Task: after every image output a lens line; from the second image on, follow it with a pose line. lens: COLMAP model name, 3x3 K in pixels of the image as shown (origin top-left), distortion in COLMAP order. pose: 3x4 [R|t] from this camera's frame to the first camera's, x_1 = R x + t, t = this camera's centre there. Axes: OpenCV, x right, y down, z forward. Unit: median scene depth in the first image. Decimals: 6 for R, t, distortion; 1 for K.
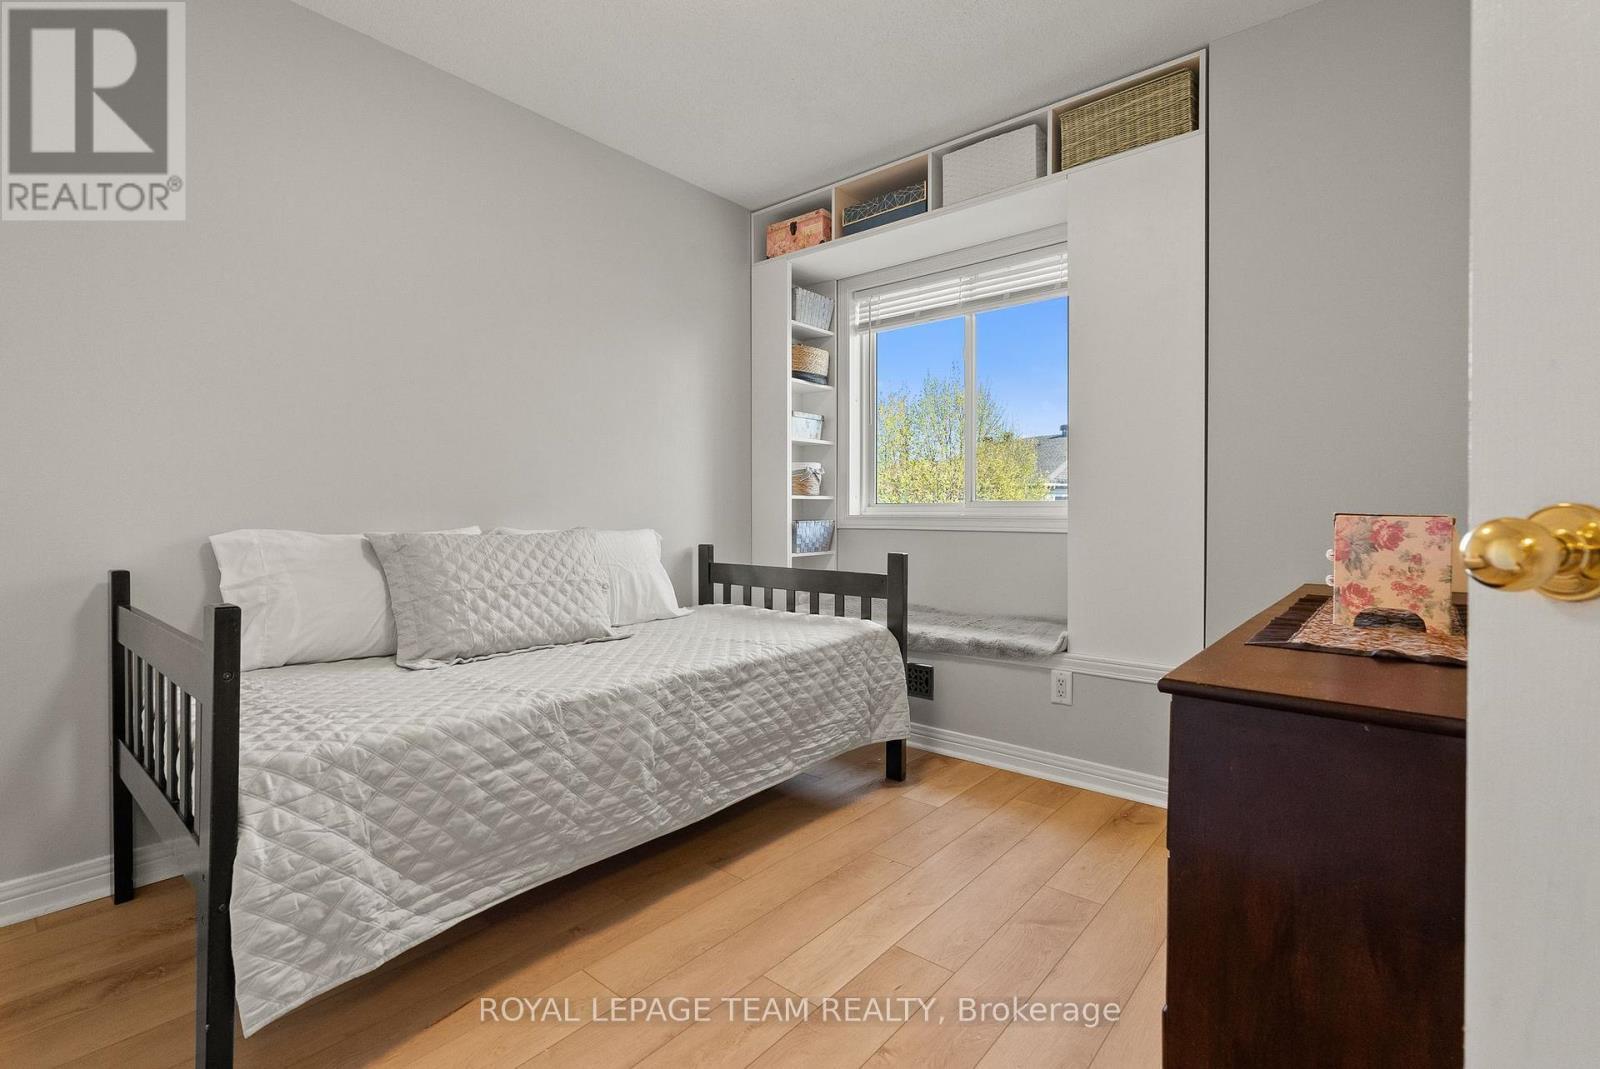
lens RADIAL K [[749.4, 0, 795.1], [0, 749.4, 518.3], [0, 0, 1]] dist [0.000955, 0.000163]
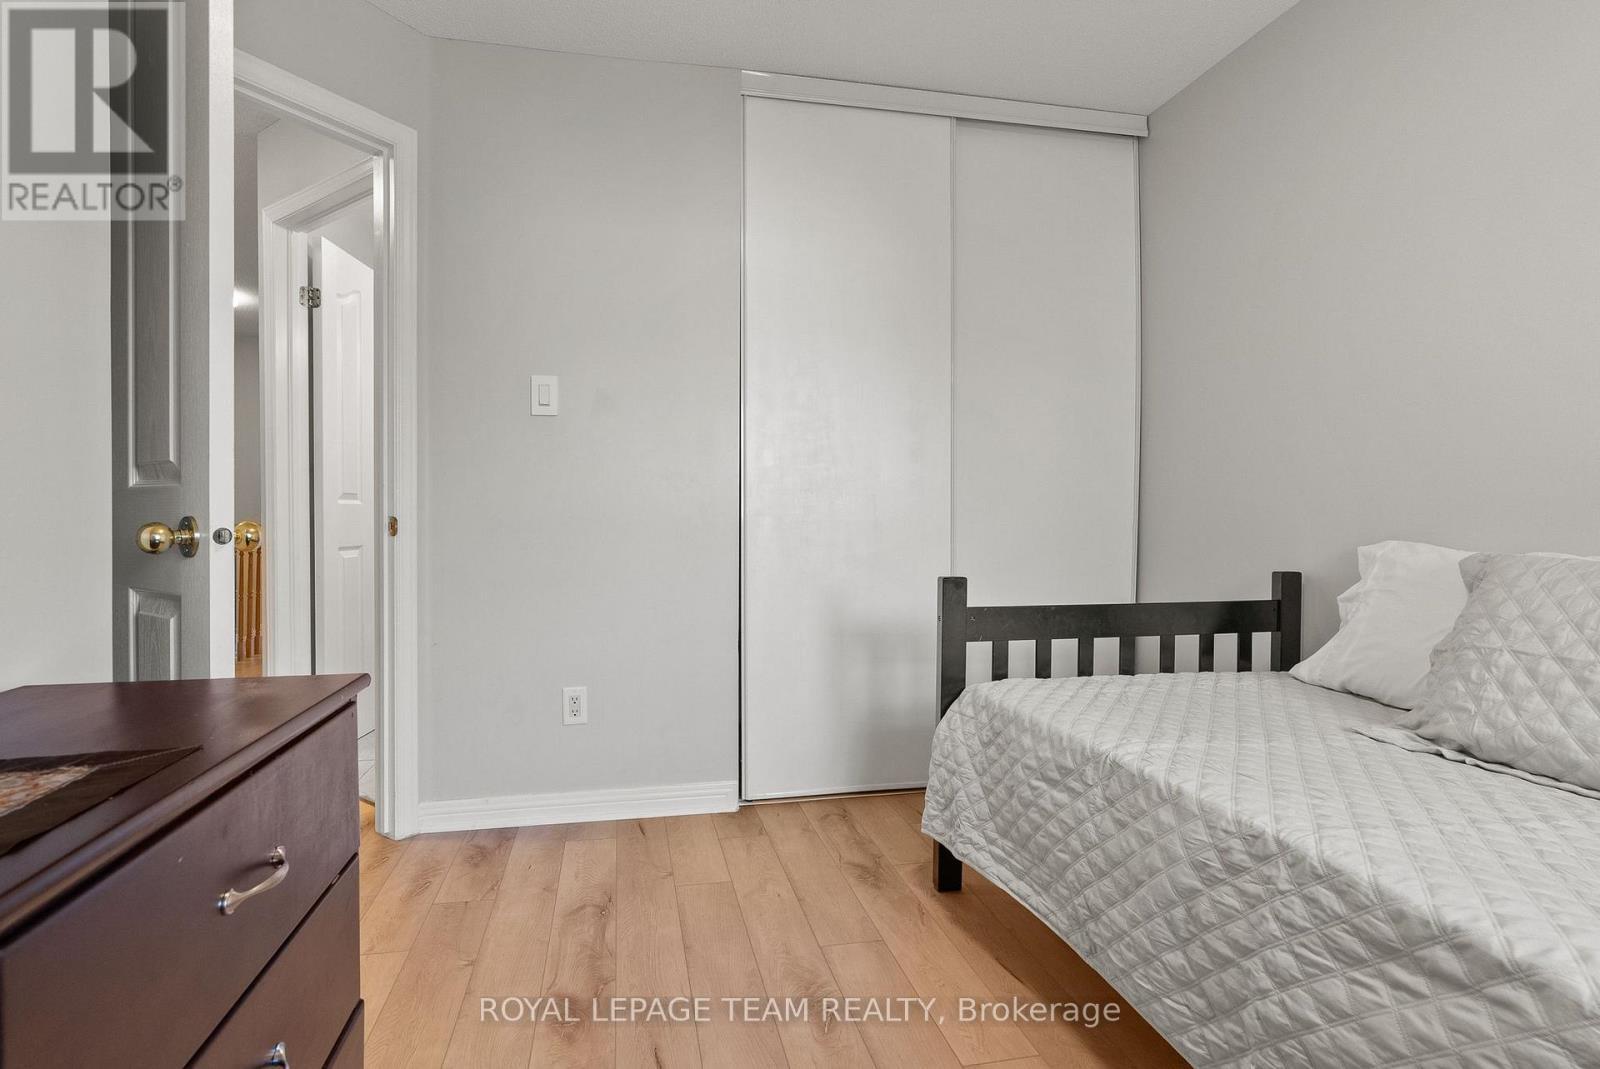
lens RADIAL K [[749.4, 0, 795.1], [0, 749.4, 518.3], [0, 0, 1]] dist [0.000955, 0.000163]
pose [[-0.591618, 0.001441, -0.806217, 0.439357], [-0.009759, 0.999912, 0.008948, -0.013558], [0.806160, 0.013162, -0.591552, 0.977933]]
